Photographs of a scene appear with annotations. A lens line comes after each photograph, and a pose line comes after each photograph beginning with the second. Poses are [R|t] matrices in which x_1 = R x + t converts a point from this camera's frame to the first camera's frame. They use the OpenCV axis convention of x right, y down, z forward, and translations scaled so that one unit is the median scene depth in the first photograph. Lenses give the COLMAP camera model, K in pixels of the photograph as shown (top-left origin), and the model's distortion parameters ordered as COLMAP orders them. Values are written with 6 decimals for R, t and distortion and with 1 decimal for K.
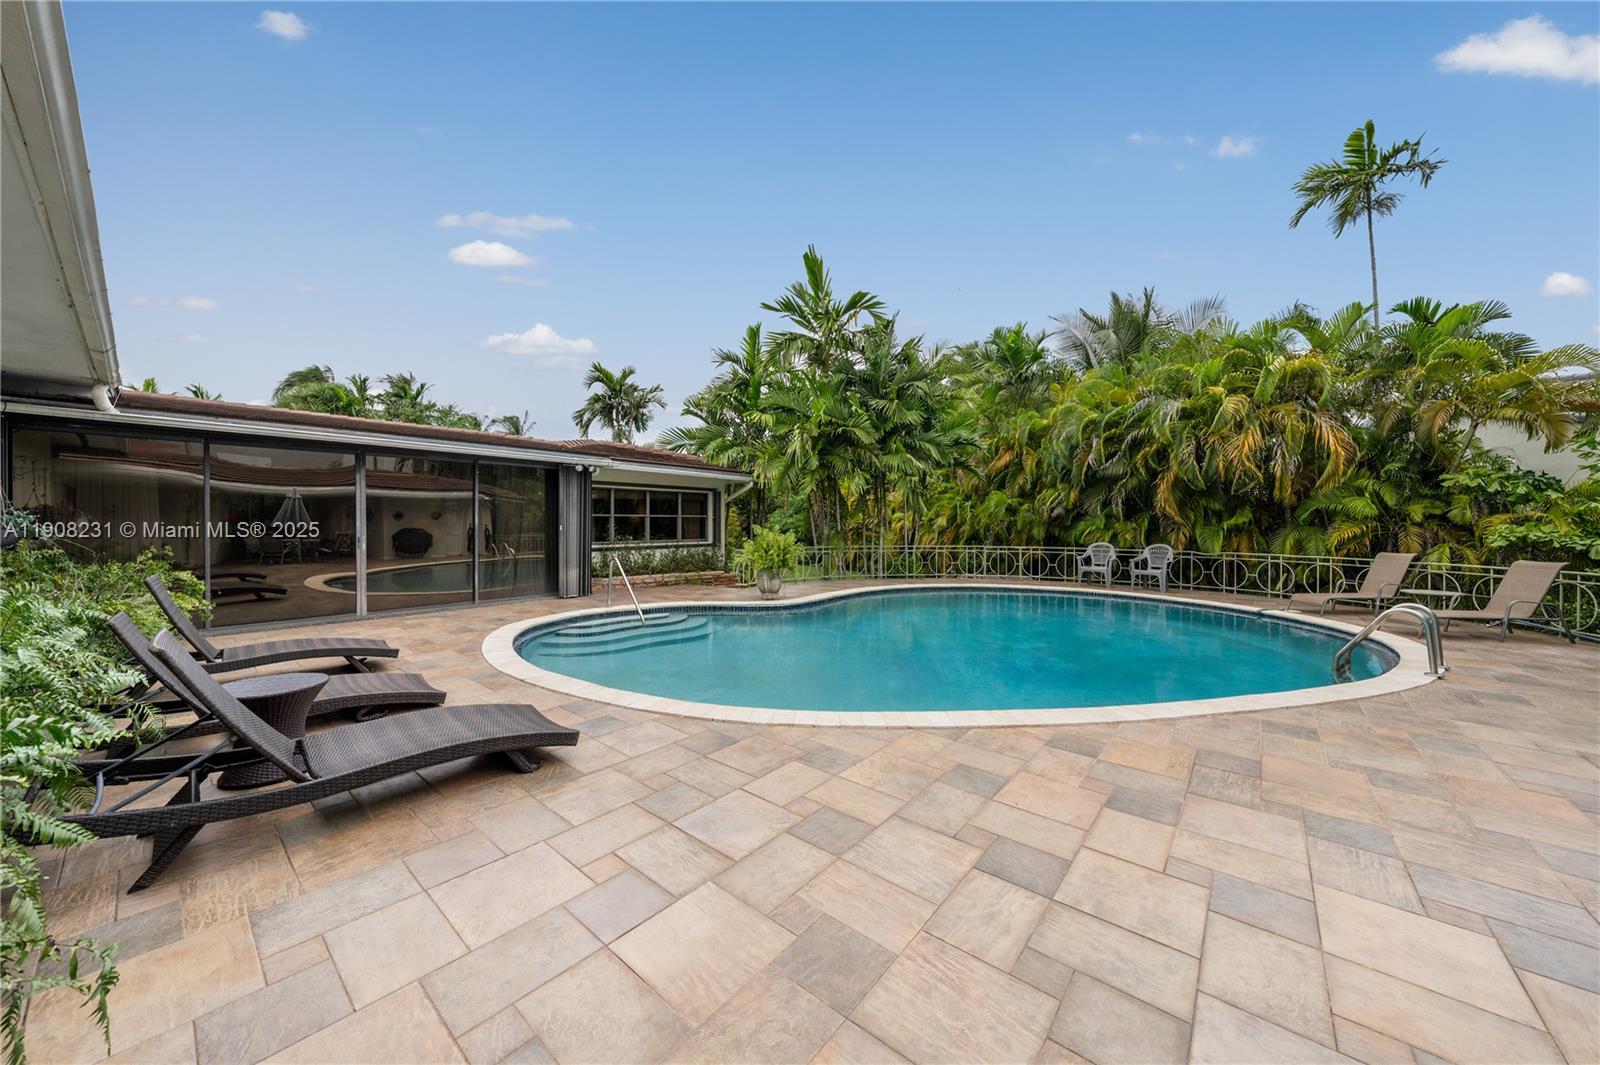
lens RADIAL K [[558.8, 0, 792.7], [0, 558.8, 527.4], [0, 0, 1]] dist [-0.004782, 0.000763]
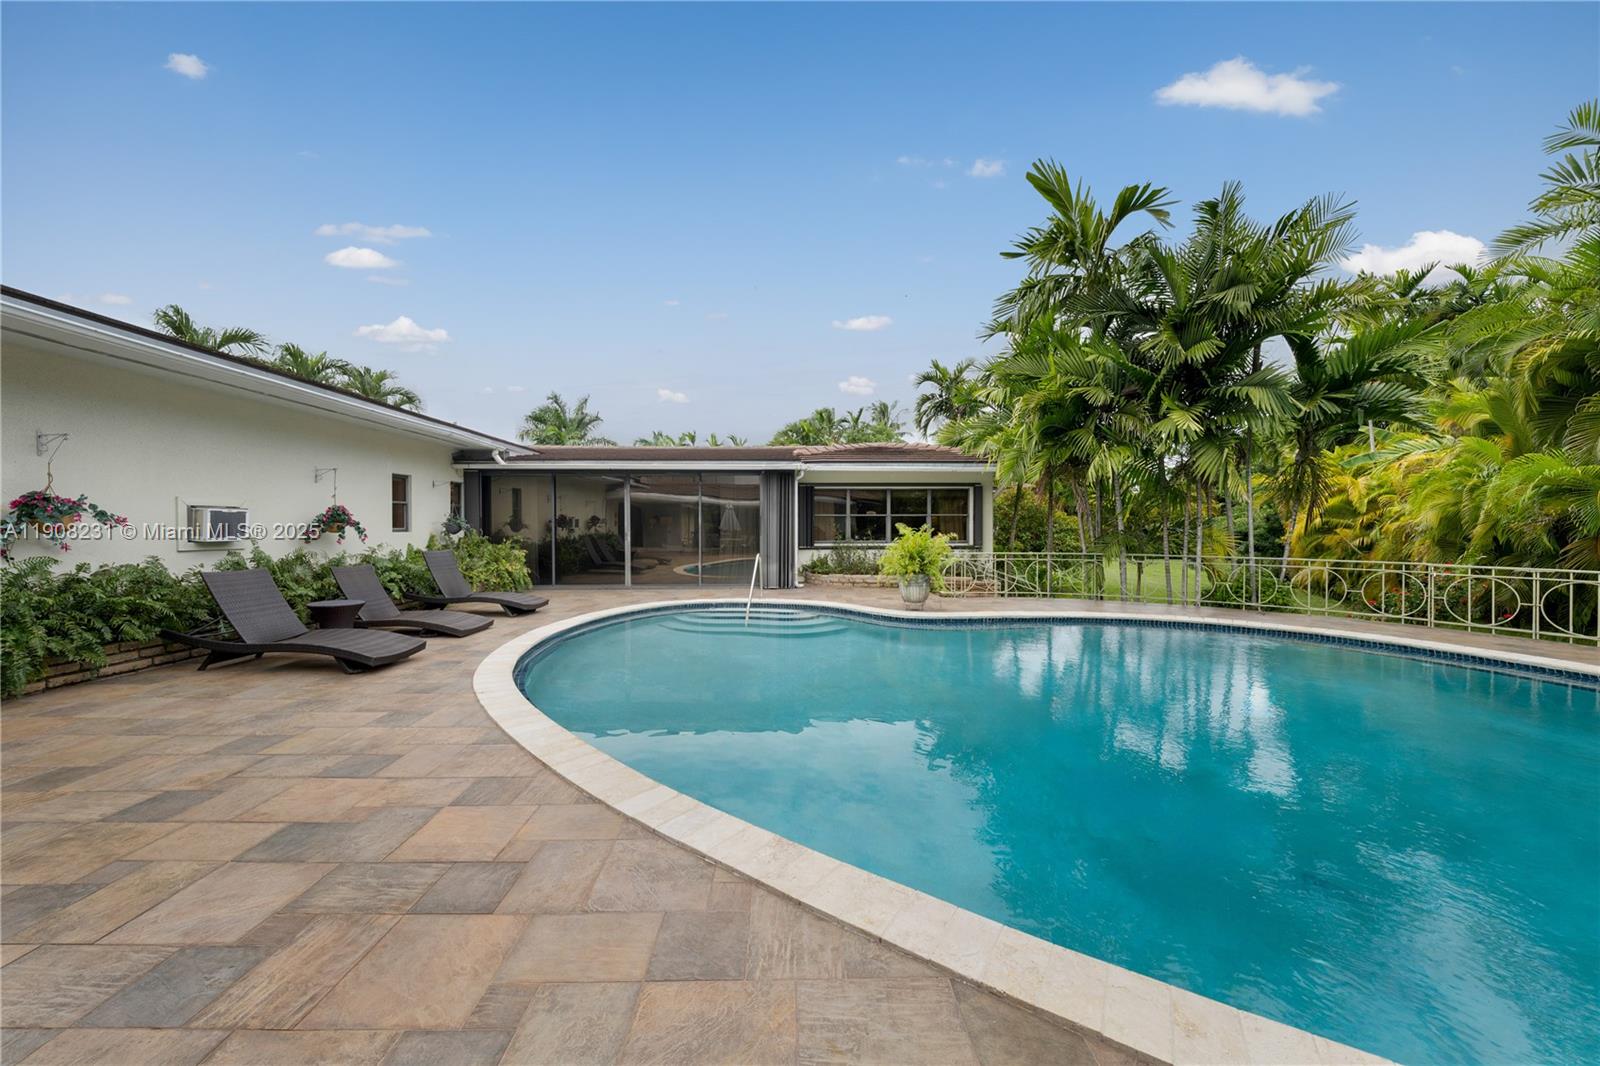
lens RADIAL K [[568.2, 0, 783.2], [0, 568.2, 533.3], [0, 0, 1]] dist [-0.003422, -0.000596]
pose [[0.645409, 0.009178, -0.763782, 0.408857], [-0.004690, 0.999957, 0.008053, 0.003578], [0.763823, -0.001616, 0.645424, 0.233074]]
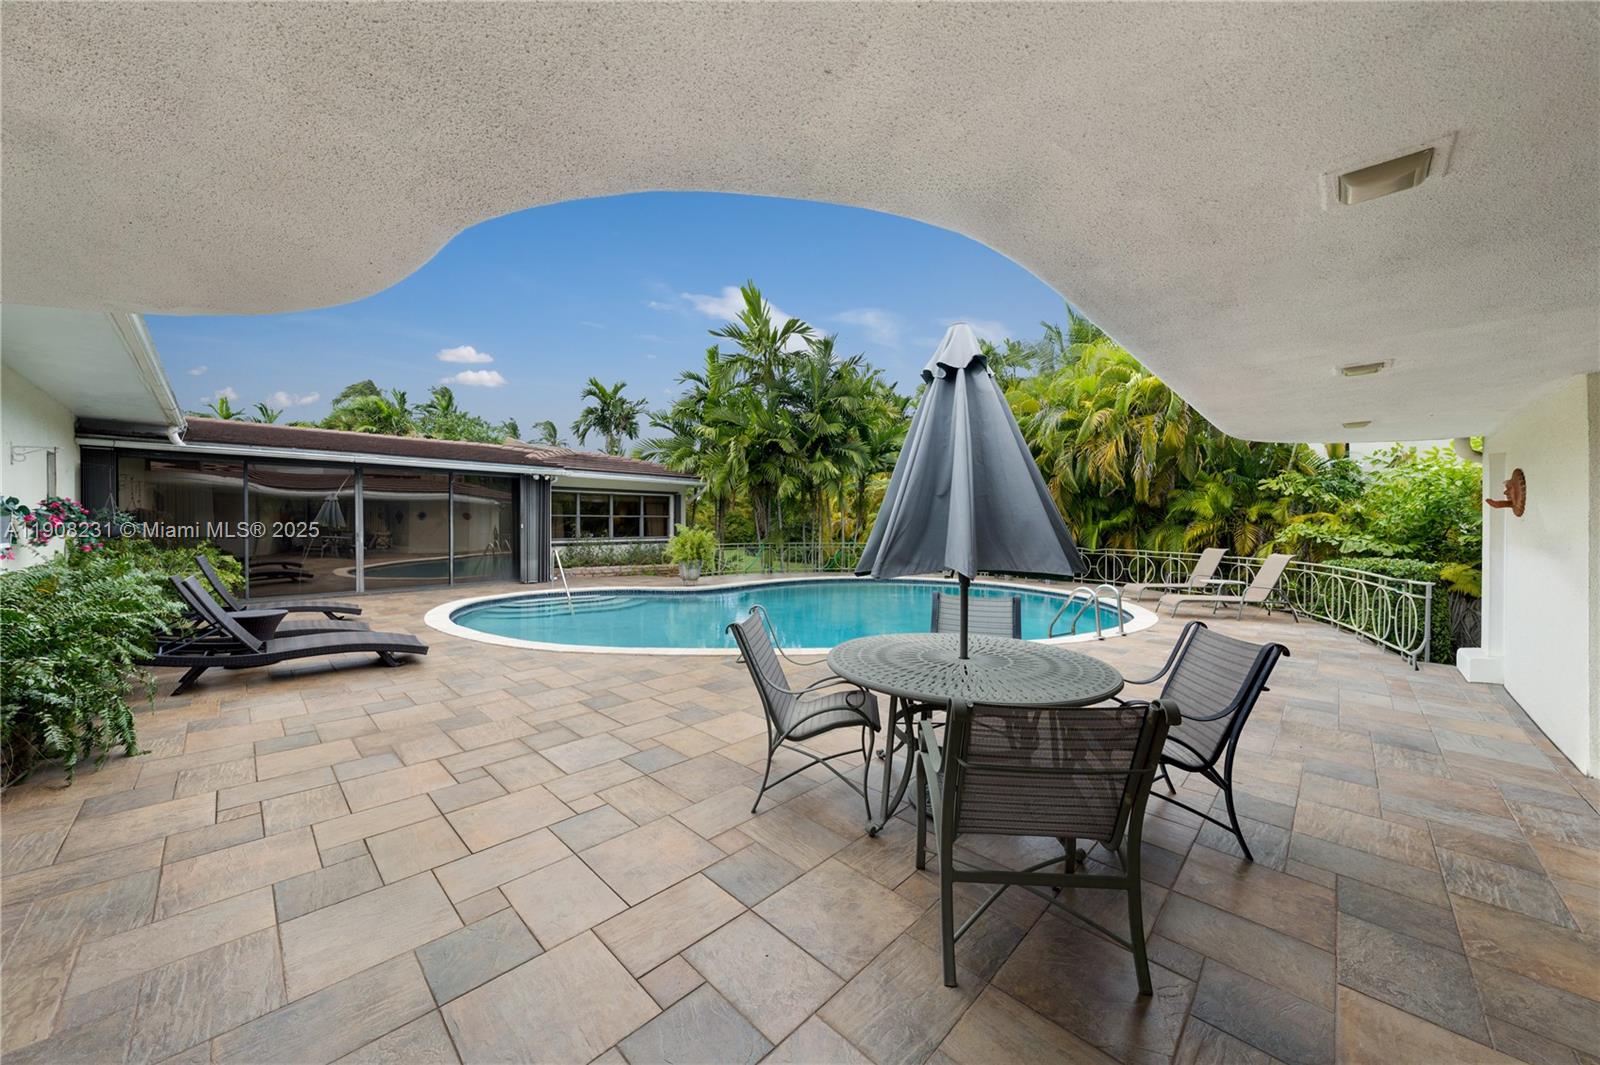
lens RADIAL K [[568.2, 0, 794.5], [0, 568.2, 529.6], [0, 0, 1]] dist [-0.003422, -0.000596]
pose [[0.997077, 0.001321, -0.076386, 0.226495], [-0.001087, 0.999995, 0.003109, 0.003490], [0.076390, -0.003017, 0.997073, -0.162725]]
